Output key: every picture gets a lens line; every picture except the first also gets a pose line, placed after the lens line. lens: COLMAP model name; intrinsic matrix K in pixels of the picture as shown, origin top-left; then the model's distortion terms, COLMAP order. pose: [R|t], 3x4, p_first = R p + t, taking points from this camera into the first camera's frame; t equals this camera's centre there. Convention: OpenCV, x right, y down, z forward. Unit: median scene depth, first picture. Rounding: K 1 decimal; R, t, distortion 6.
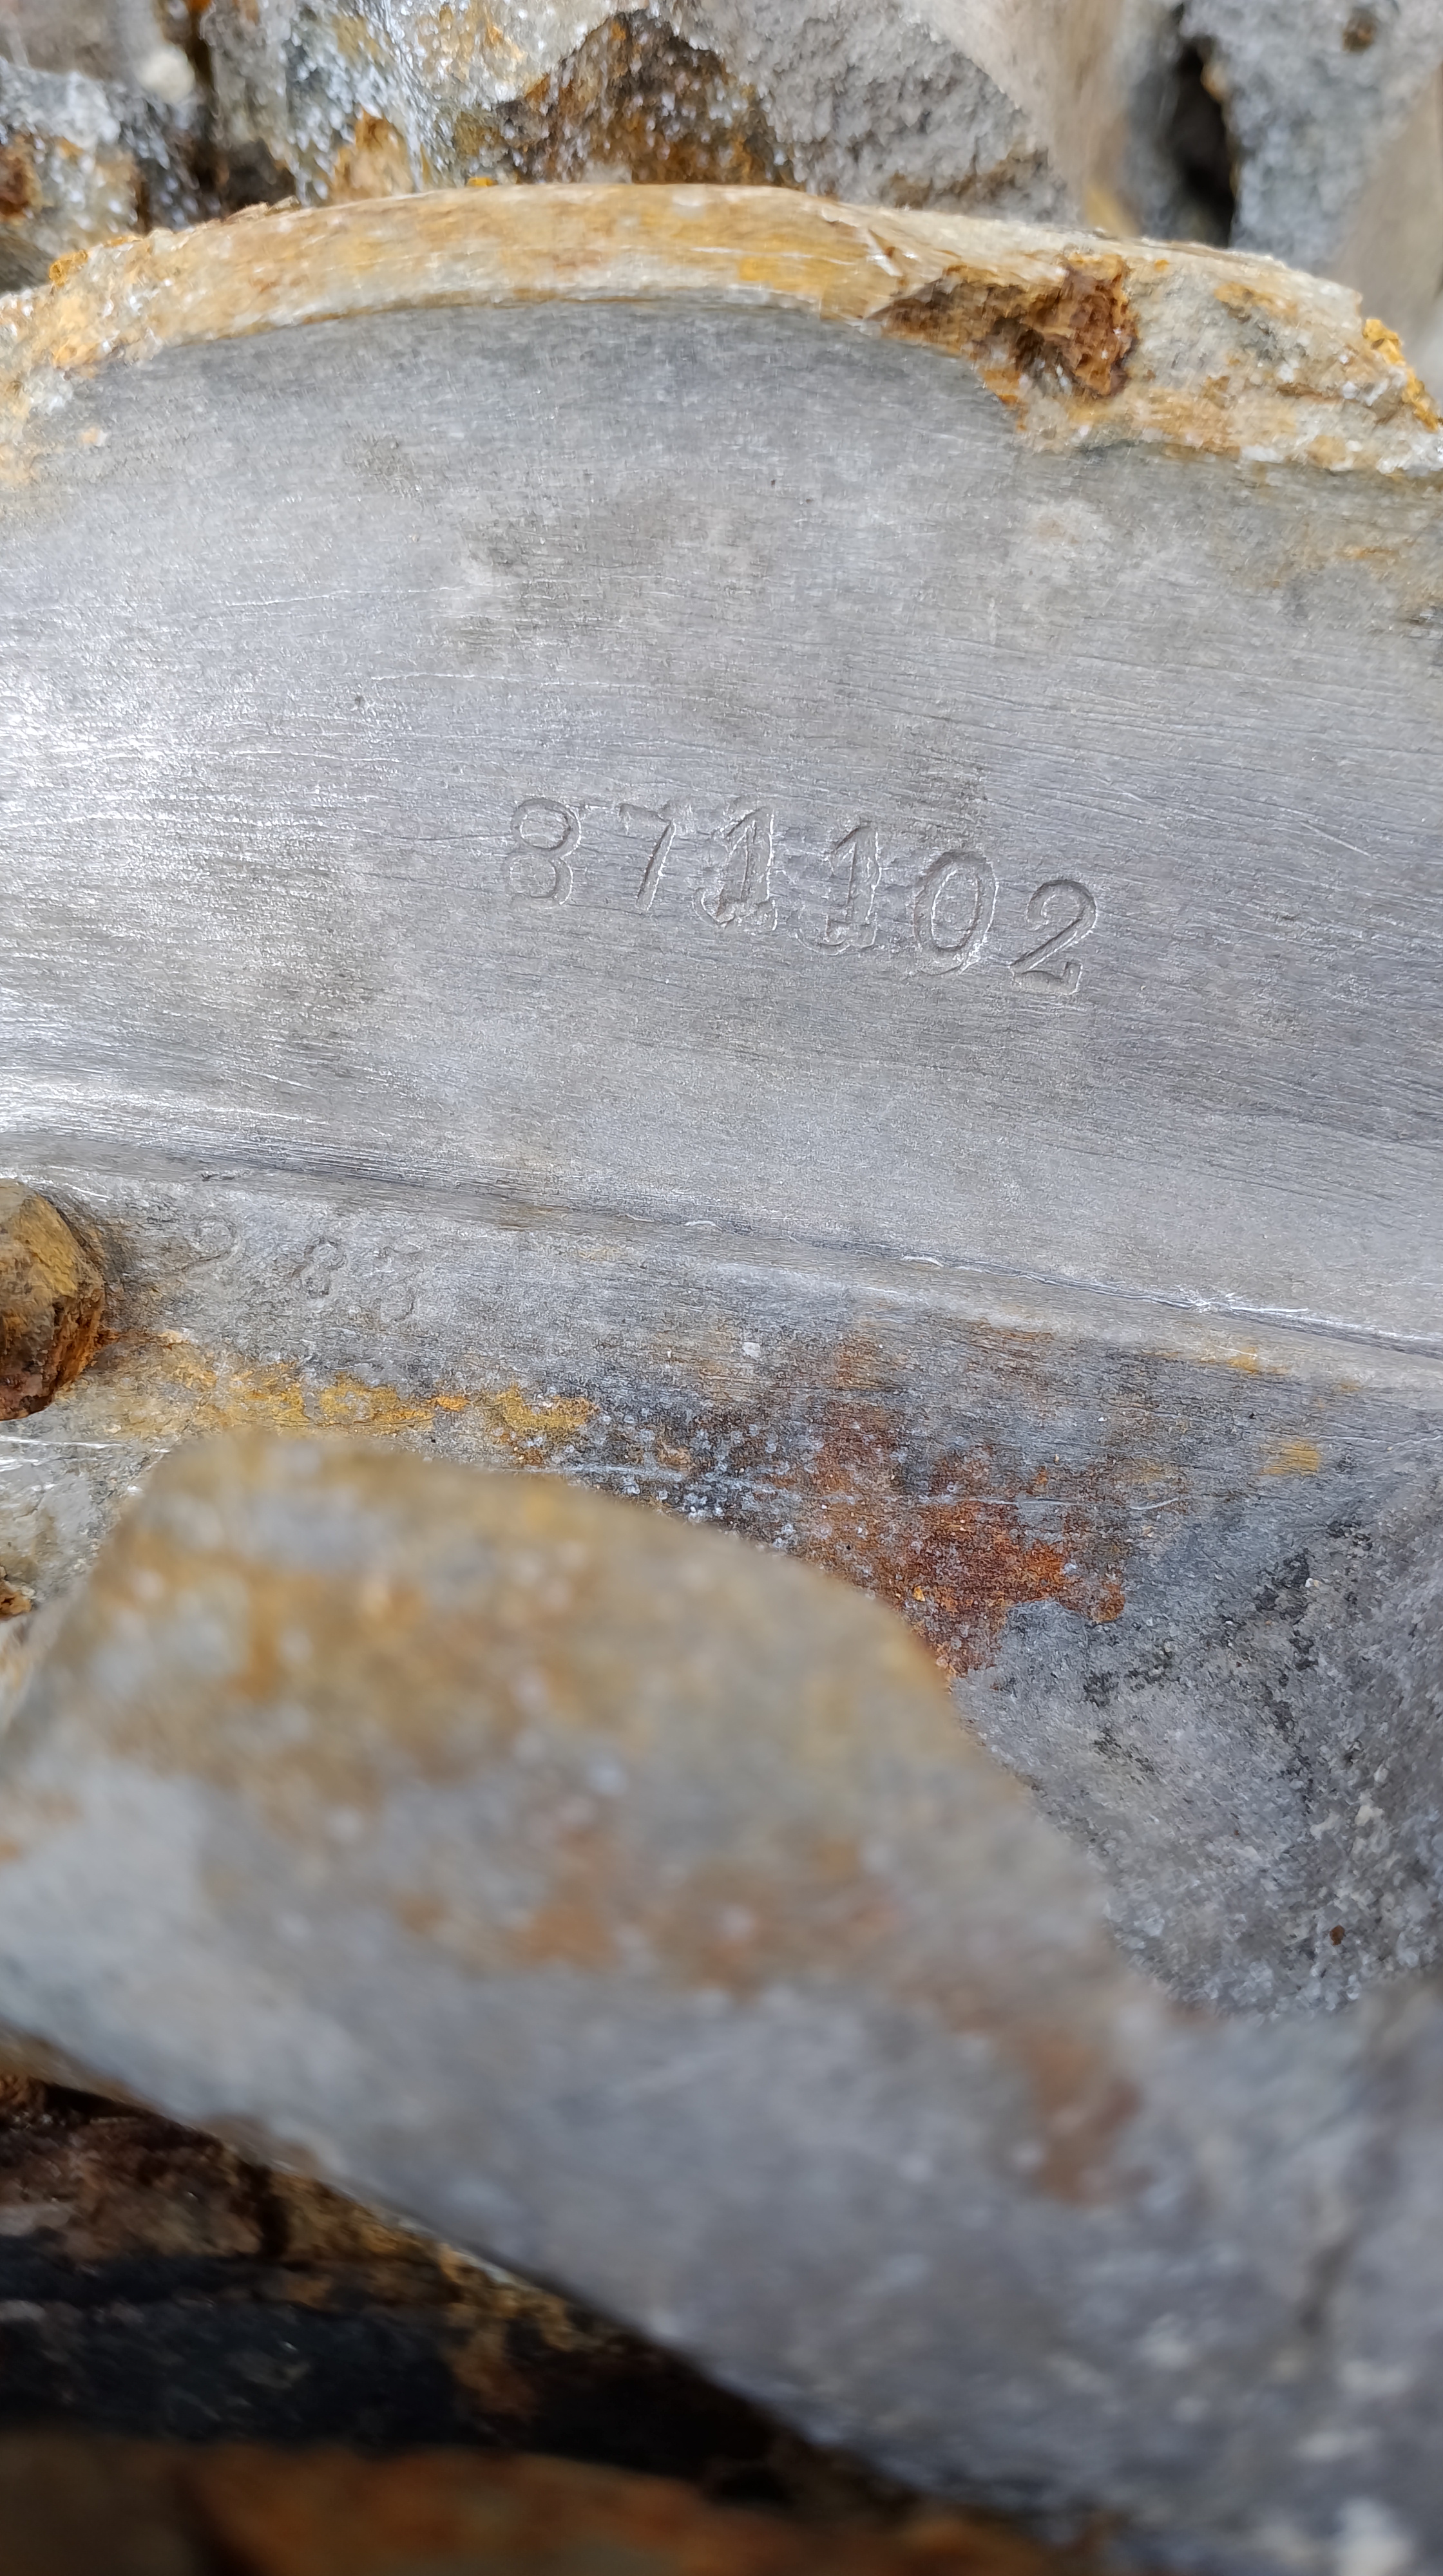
lens RADIAL K [[2502.2, 0, 721.5], [0, 2502.2, 1288.0], [0, 0, 1]] dist [0.064961, -0.365836]
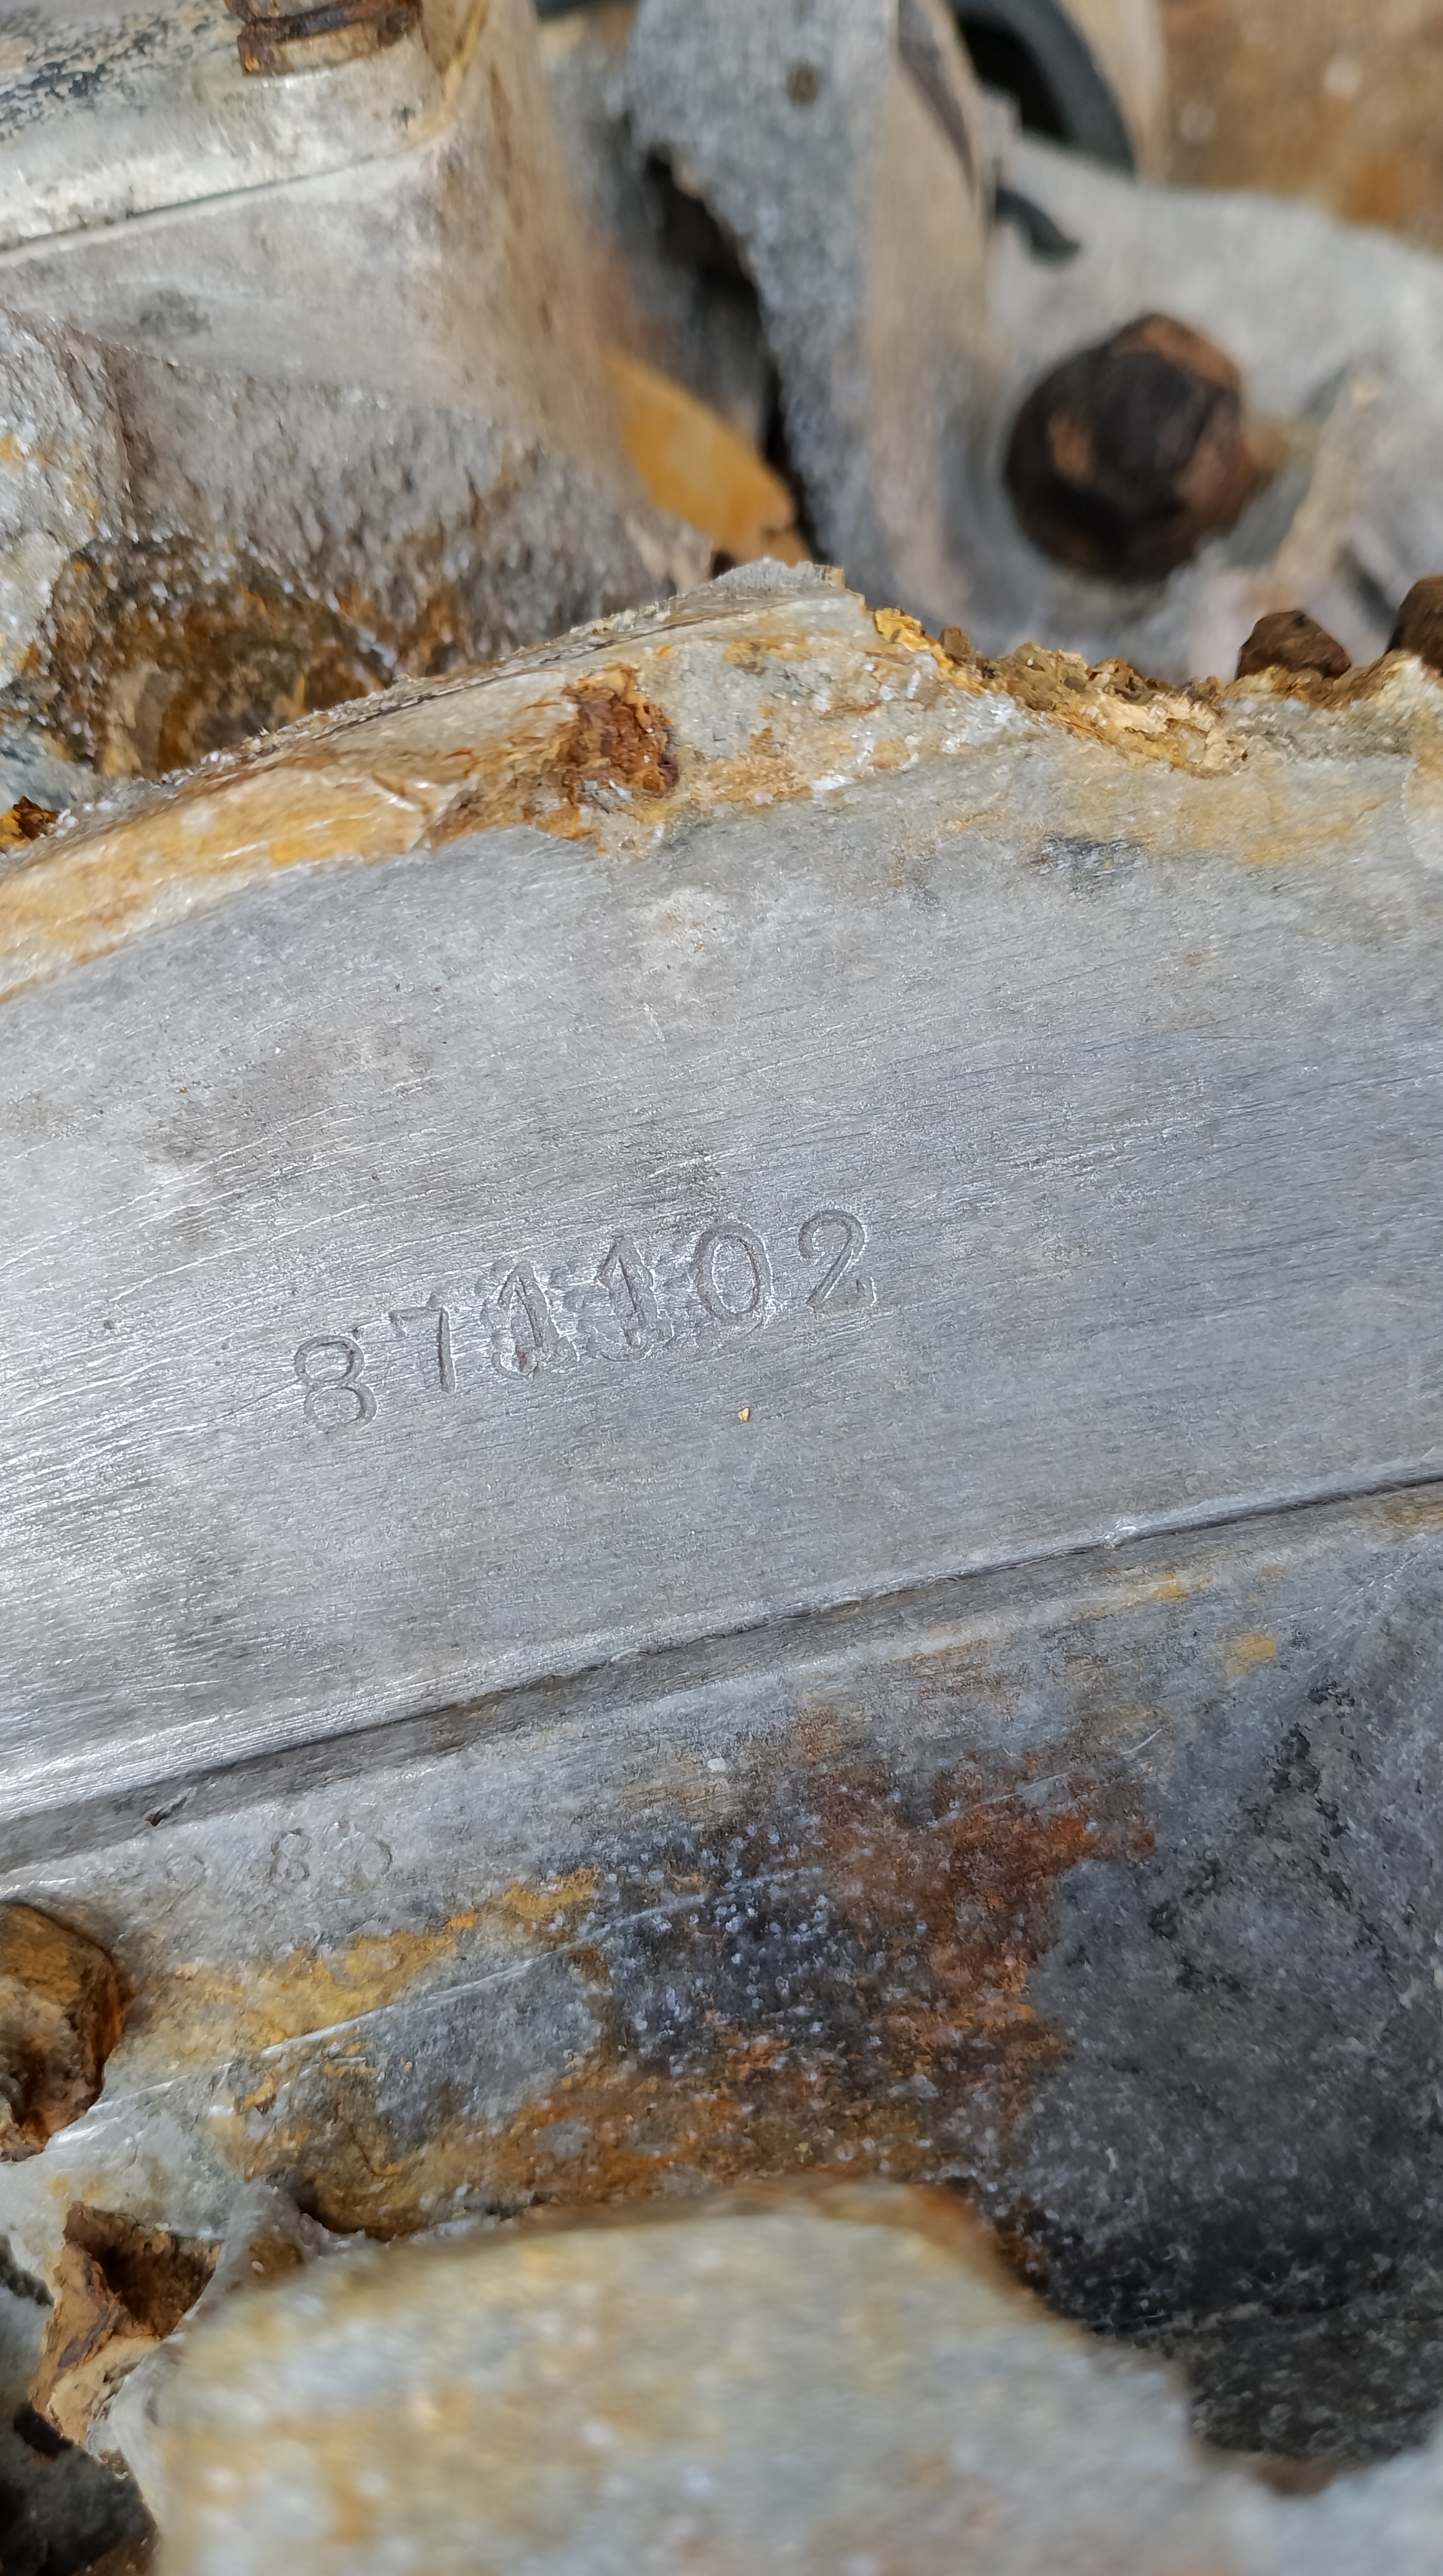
lens RADIAL K [[2493.3, 0, 759.3], [0, 2493.3, 1292.7], [0, 0, 1]] dist [0.091932, -0.507391]
pose [[0.921323, -0.388643, -0.010951, 0.113062], [0.388792, 0.920788, 0.031486, -0.175735], [-0.002153, -0.033266, 0.999444, -0.007277]]
